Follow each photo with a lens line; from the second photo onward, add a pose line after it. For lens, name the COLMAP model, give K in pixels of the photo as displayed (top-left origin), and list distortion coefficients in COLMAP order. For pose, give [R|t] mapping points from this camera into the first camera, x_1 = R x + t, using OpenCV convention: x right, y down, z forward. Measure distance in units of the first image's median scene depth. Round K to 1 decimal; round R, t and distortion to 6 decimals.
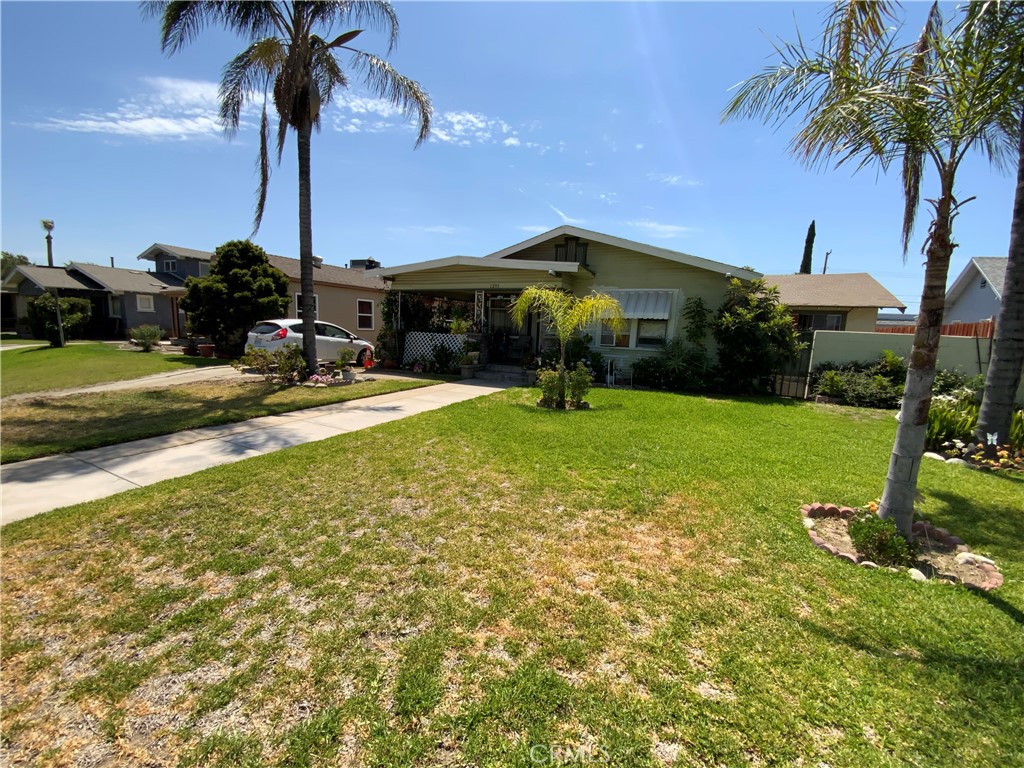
lens RADIAL K [[412.6, 0, 512.0], [0, 412.6, 384.0], [0, 0, 1]] dist [0.022628, -0.018771]
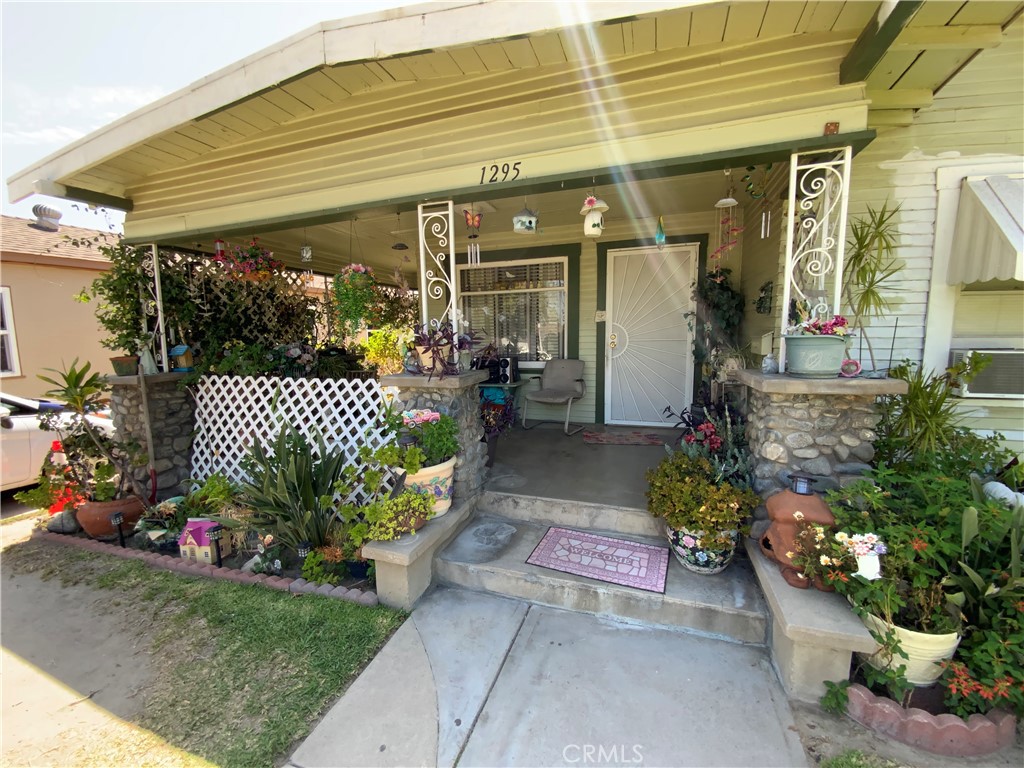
lens RADIAL K [[412.6, 0, 512.0], [0, 412.6, 384.0], [0, 0, 1]] dist [0.022628, -0.018771]
pose [[0.989211, -0.077305, 0.124437, -0.068192], [0.078537, 0.996899, -0.005022, -0.108925], [-0.123663, 0.014741, 0.992215, 0.715390]]
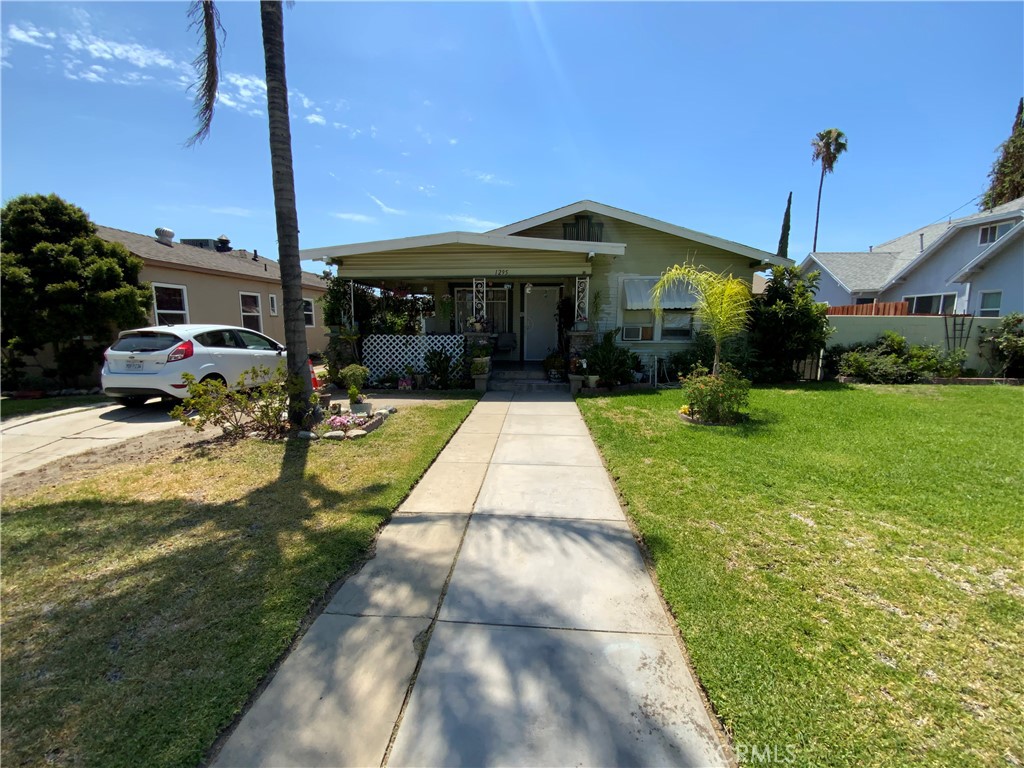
lens RADIAL K [[410.7, 0, 508.5], [0, 410.7, 385.9], [0, 0, 1]] dist [0.021429, -0.018617]
pose [[0.921436, -0.096094, 0.376460, -0.323112], [0.088263, 0.995371, 0.038038, -0.045753], [-0.378372, -0.001822, 0.925652, 0.245656]]
